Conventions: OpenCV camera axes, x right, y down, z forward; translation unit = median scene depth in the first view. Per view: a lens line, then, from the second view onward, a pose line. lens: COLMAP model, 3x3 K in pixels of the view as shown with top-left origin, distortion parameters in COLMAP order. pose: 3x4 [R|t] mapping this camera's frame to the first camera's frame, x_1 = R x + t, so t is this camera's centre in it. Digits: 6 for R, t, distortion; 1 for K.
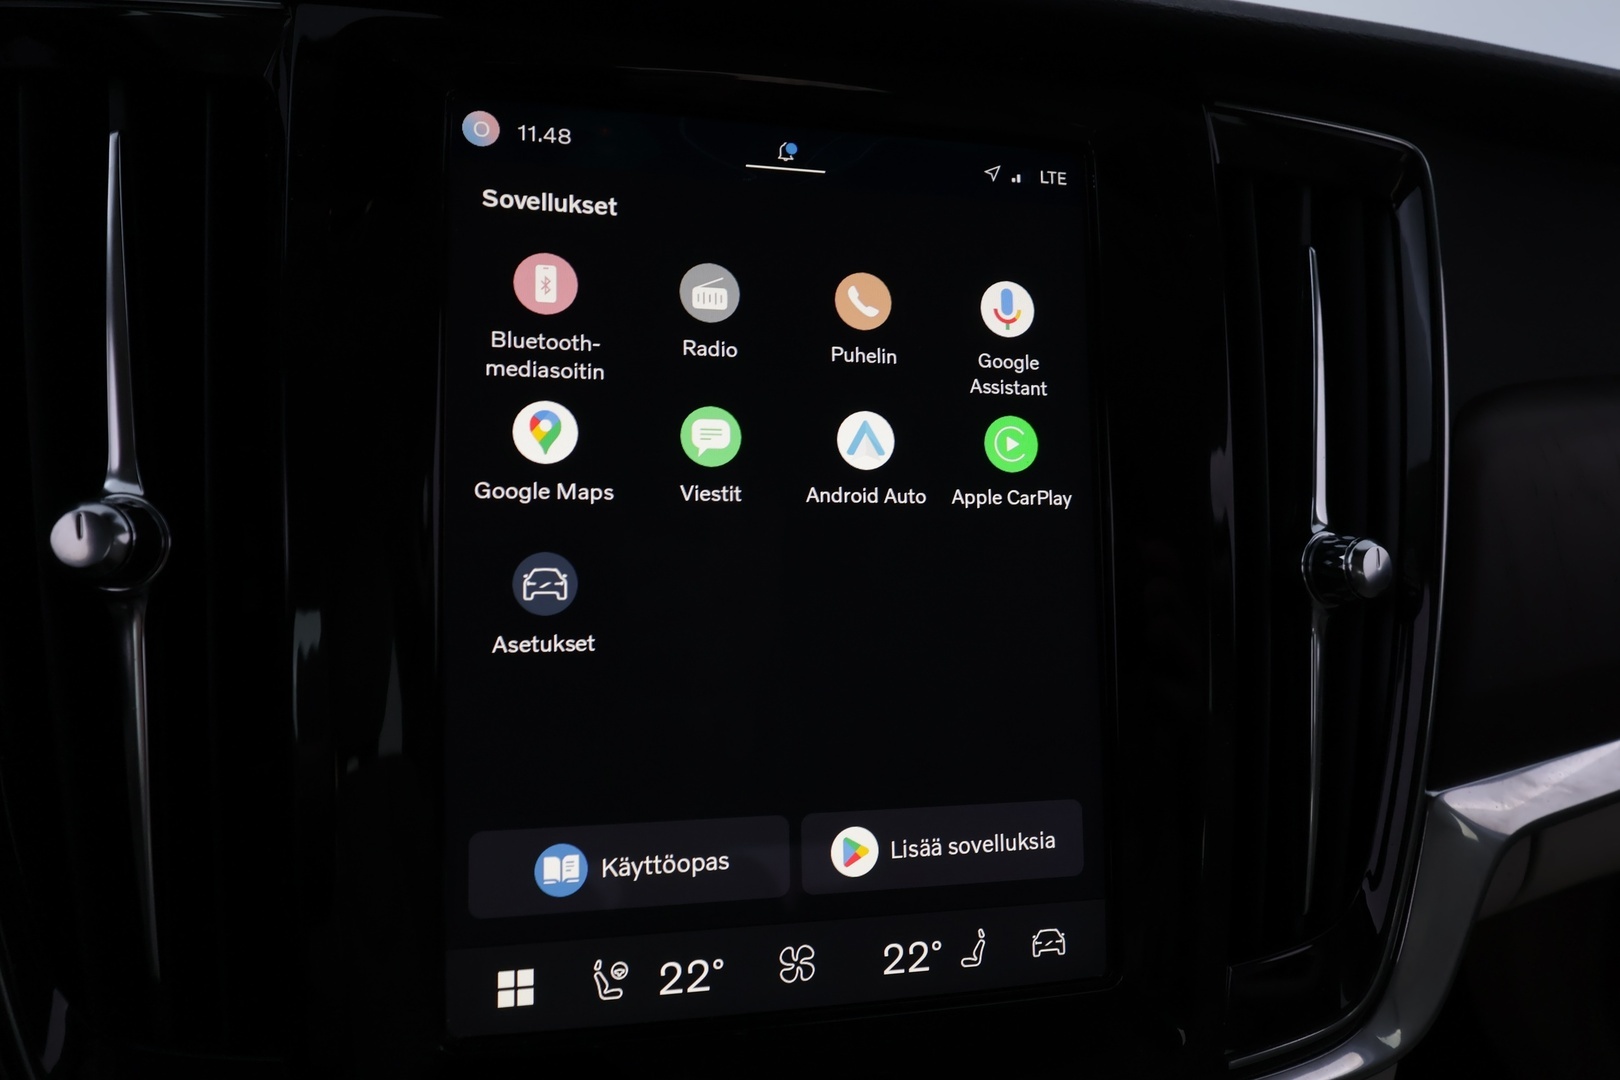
lens RADIAL K [[1131.9, 0, 805.8], [0, 1131.9, 527.4], [0, 0, 1]] dist [0.010881, 0.004352]
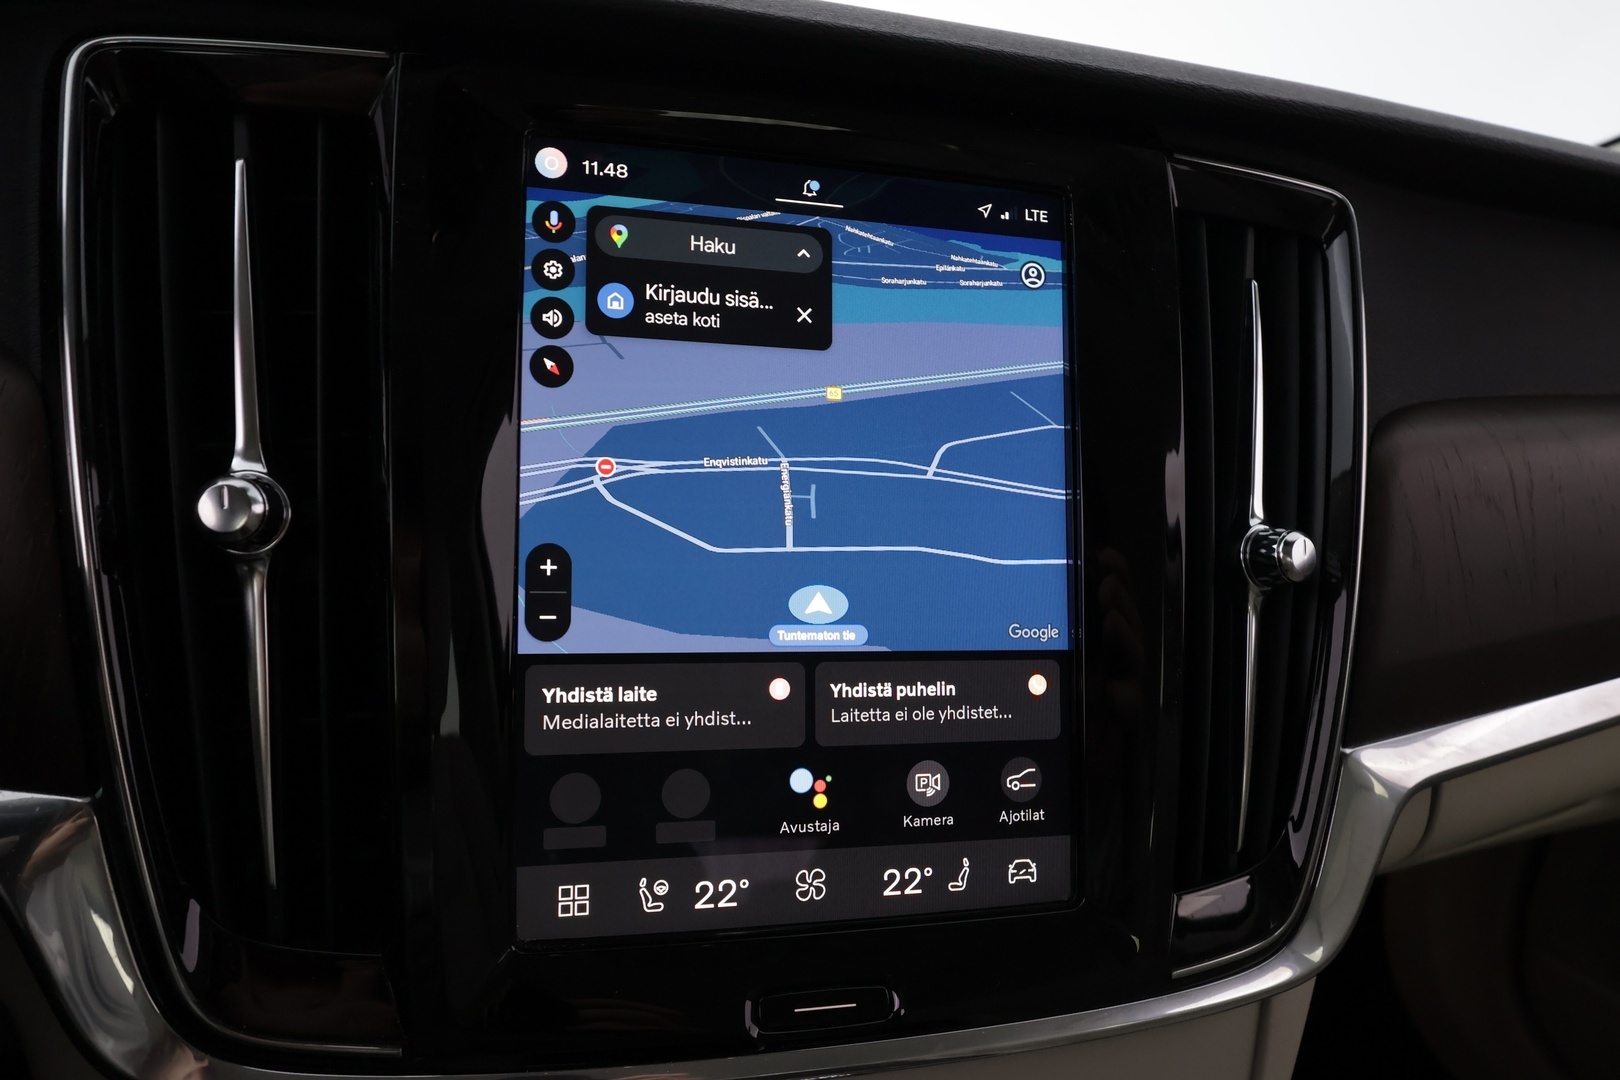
lens RADIAL K [[1131.9, 0, 817.6], [0, 1131.9, 530.4], [0, 0, 1]] dist [0.010881, 0.004352]
pose [[0.998745, 0.016349, 0.047336, -0.057679], [-0.016471, 0.999862, 0.002188, 0.015487], [-0.047294, -0.002964, 0.998877, -0.156136]]
